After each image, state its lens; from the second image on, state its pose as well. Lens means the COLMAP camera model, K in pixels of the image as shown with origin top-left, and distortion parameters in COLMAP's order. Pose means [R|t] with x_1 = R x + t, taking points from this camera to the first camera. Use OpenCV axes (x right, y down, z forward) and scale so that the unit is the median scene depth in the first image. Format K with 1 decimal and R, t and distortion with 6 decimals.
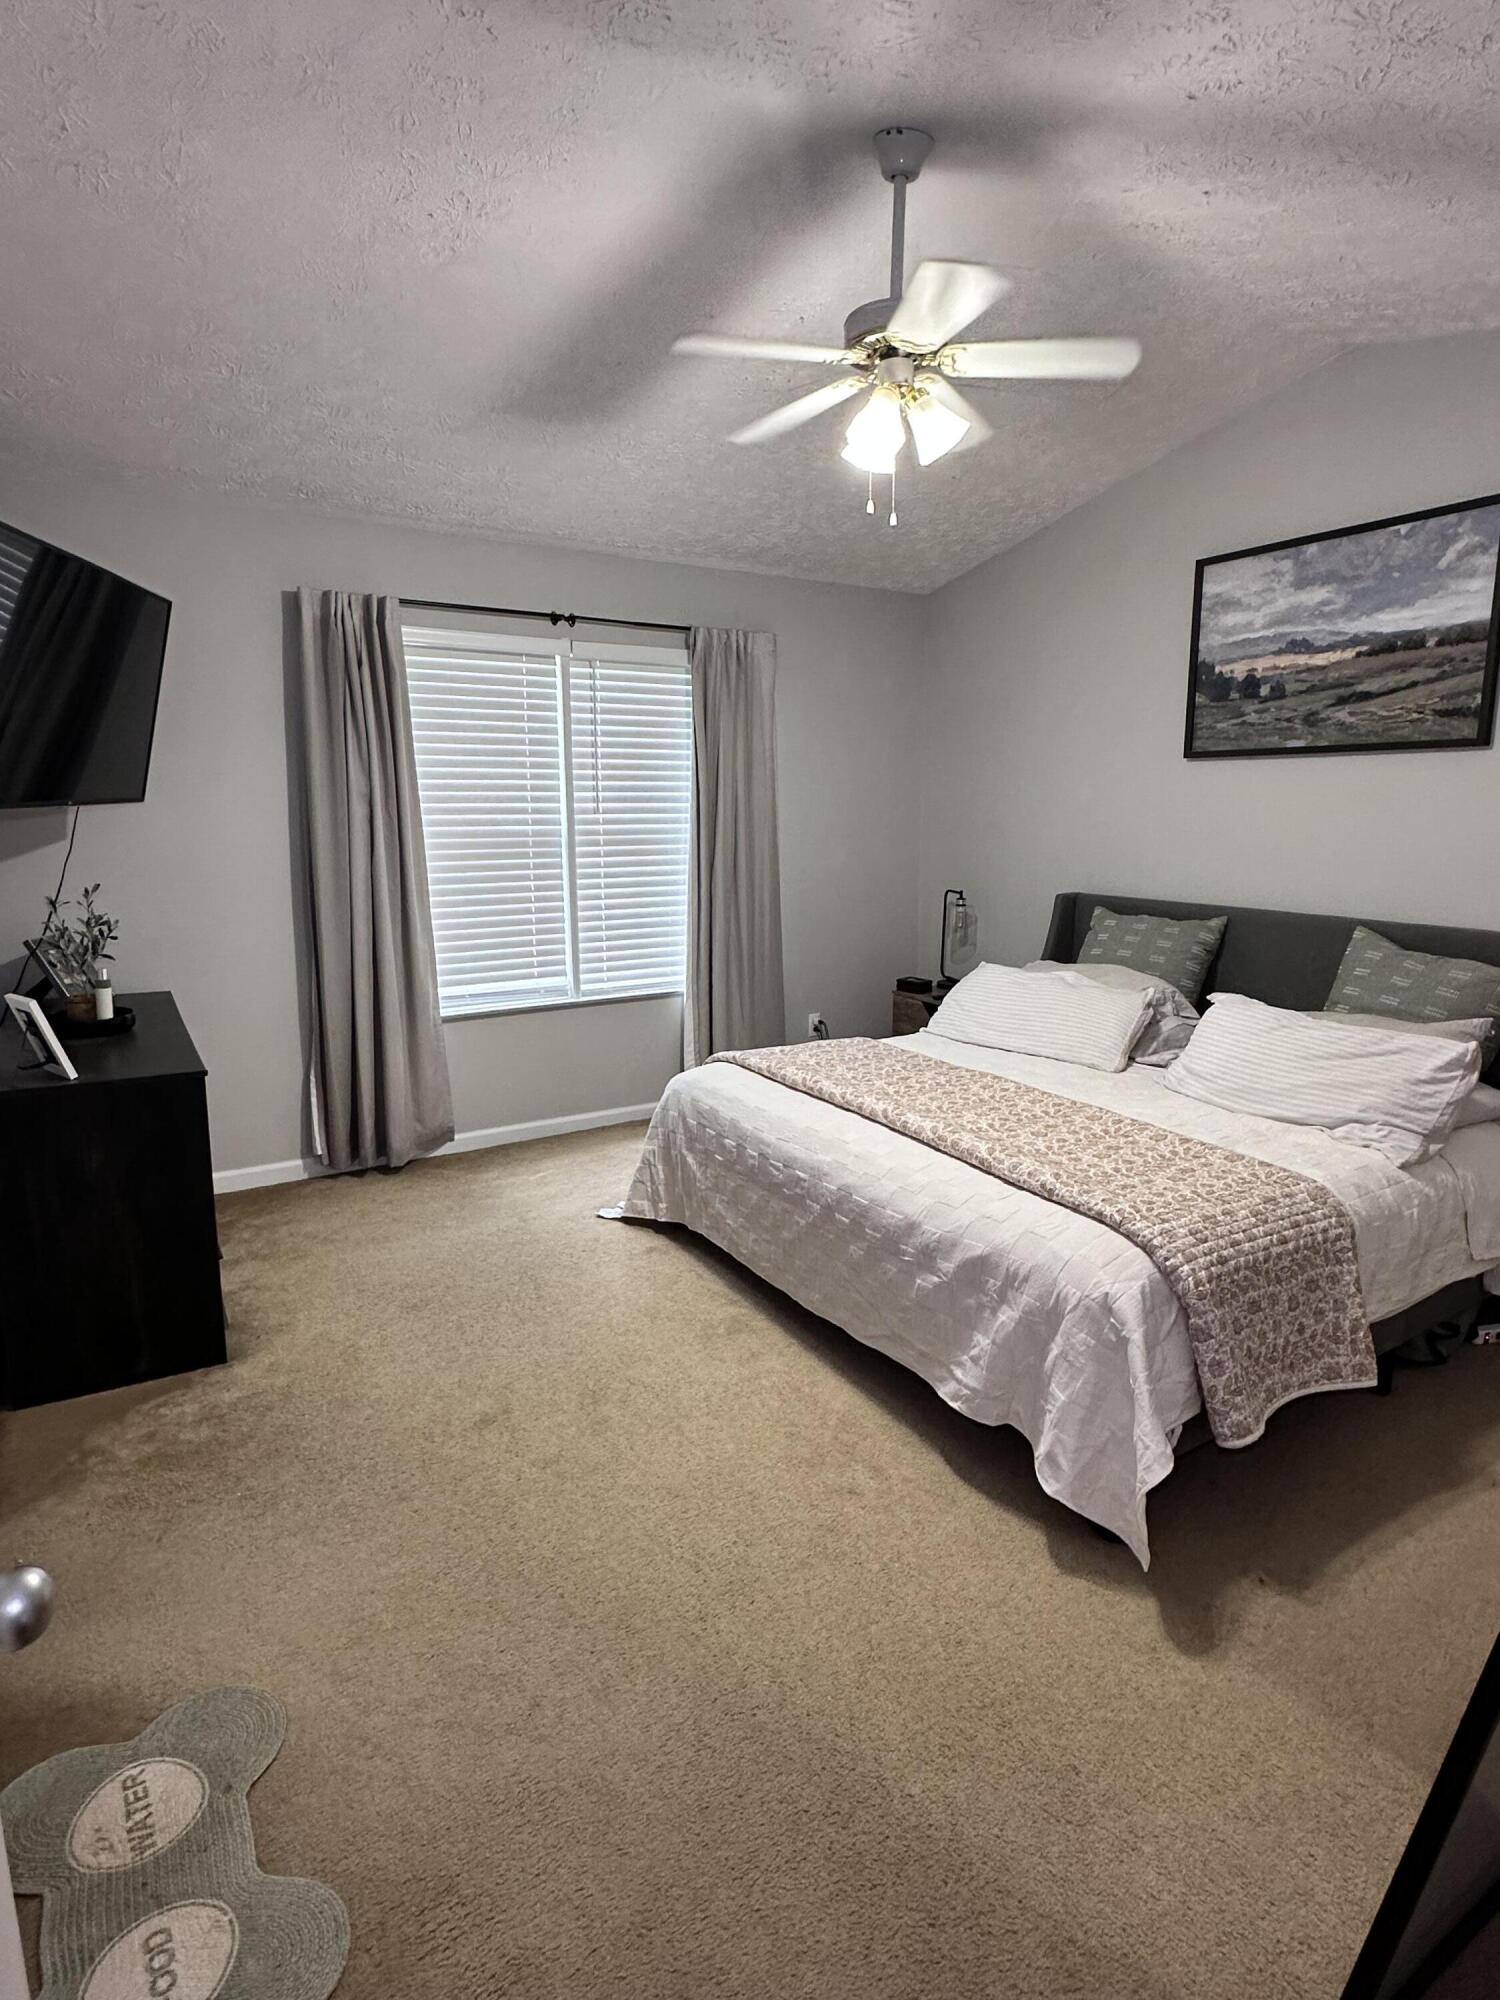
lens RADIAL K [[1049.6, 0, 746.3], [0, 1049.6, 1000.7], [0, 0, 1]] dist [0.001575, 0.001350]
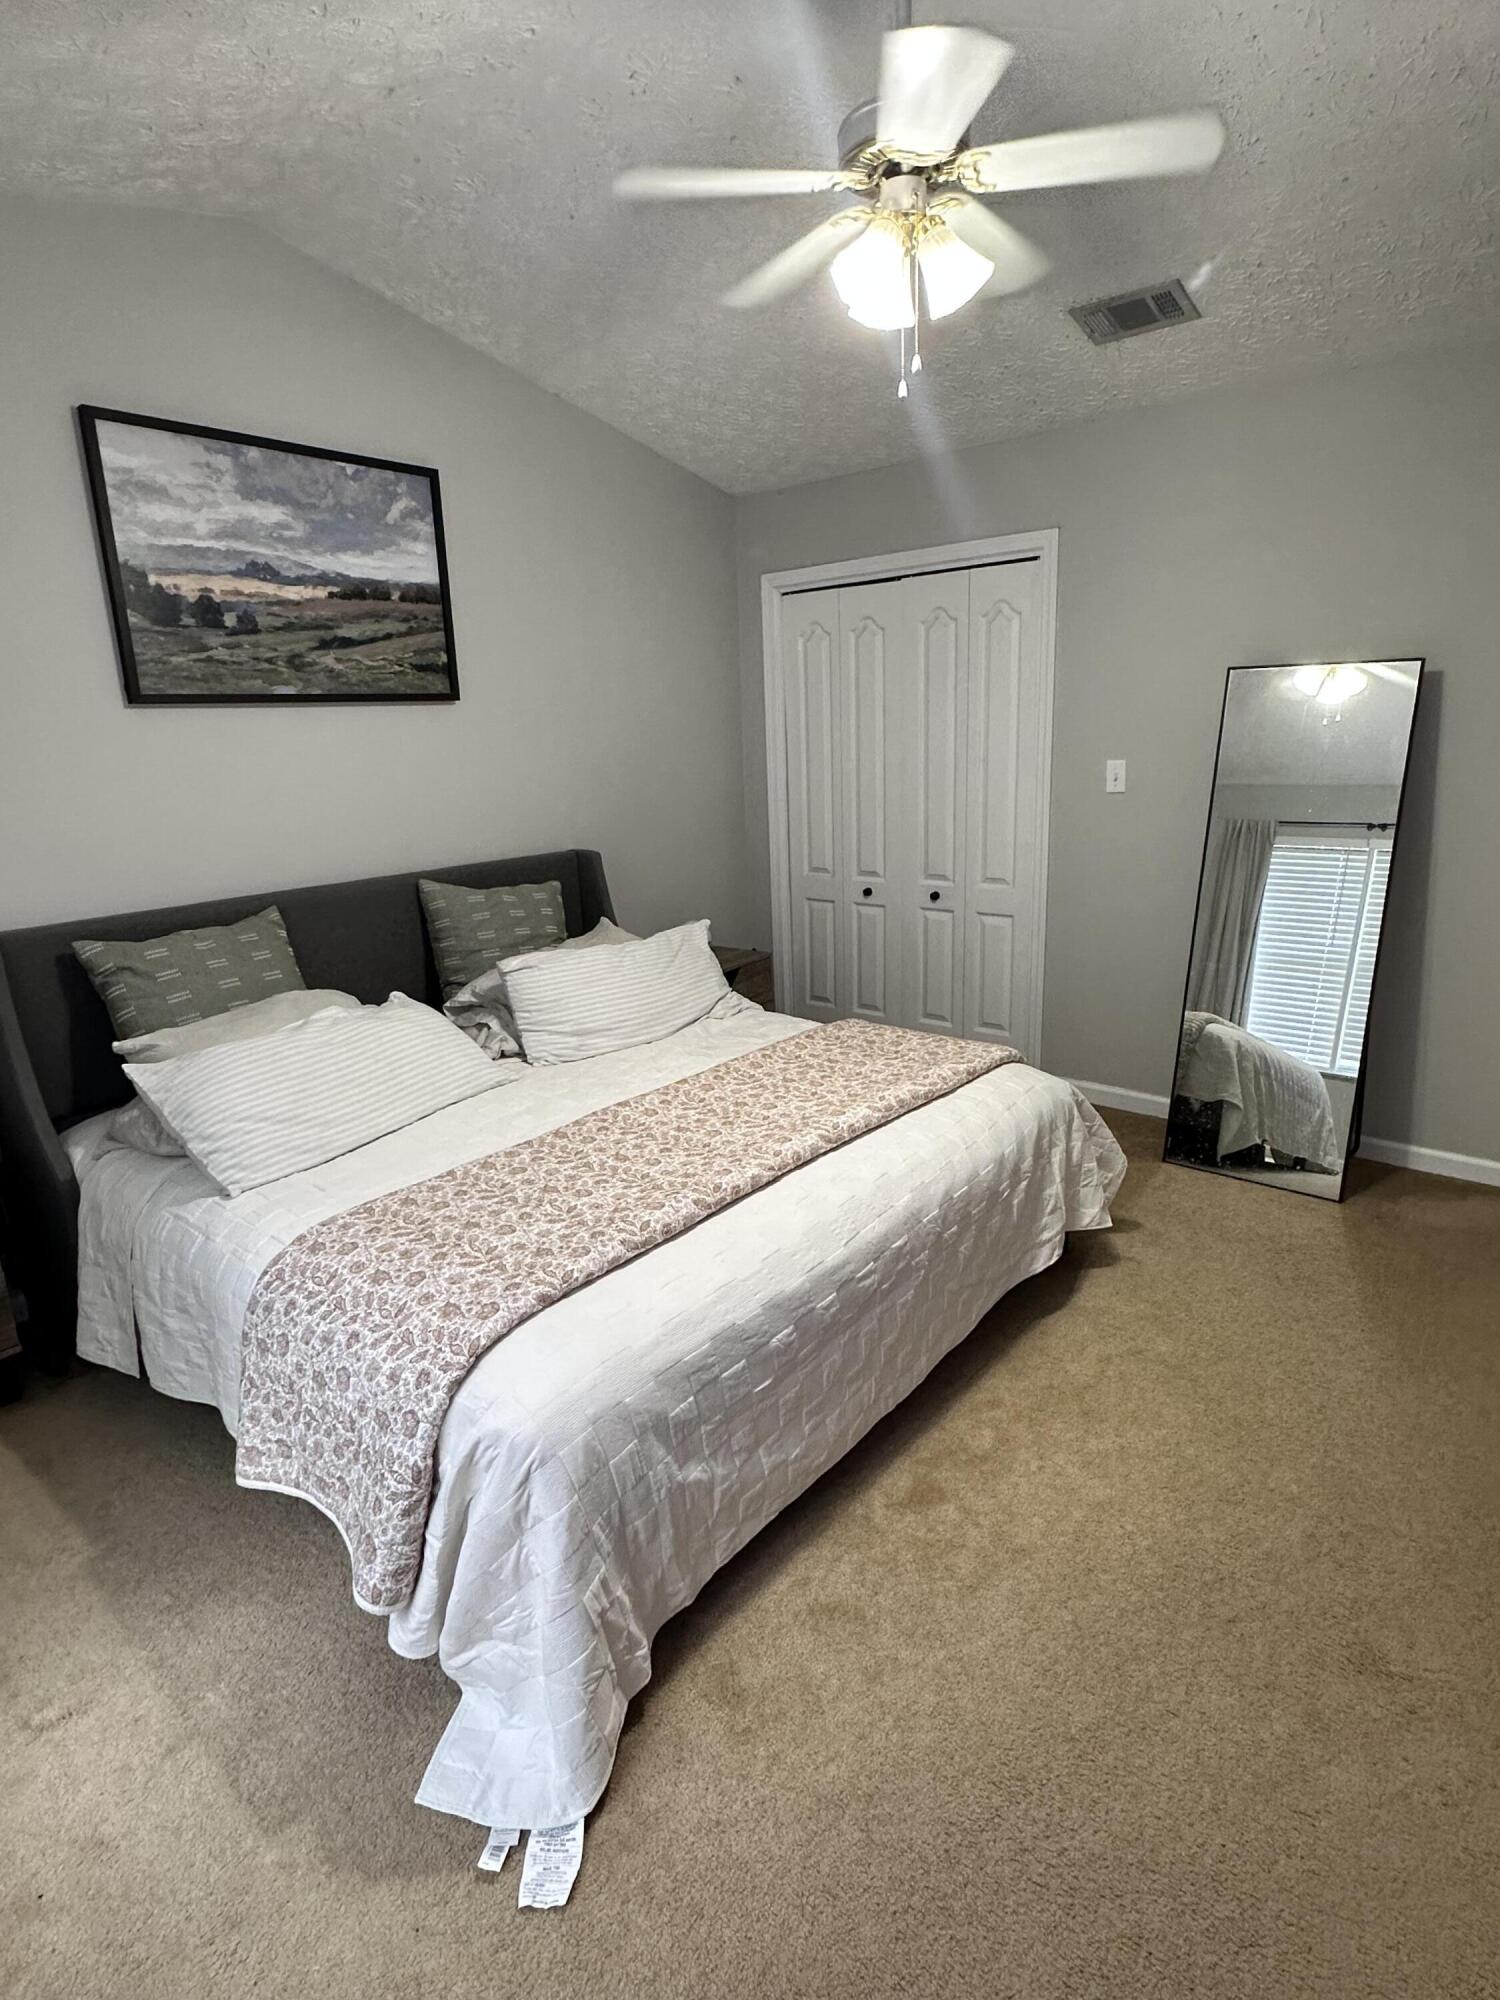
lens RADIAL K [[1049.6, 0, 745.8], [0, 1049.6, 992.6], [0, 0, 1]] dist [0.001575, 0.001350]
pose [[-0.315137, -0.221186, 0.922911, -0.450382], [0.214135, 0.930813, 0.296199, -0.196895], [-0.924573, 0.290971, -0.245970, 0.975784]]
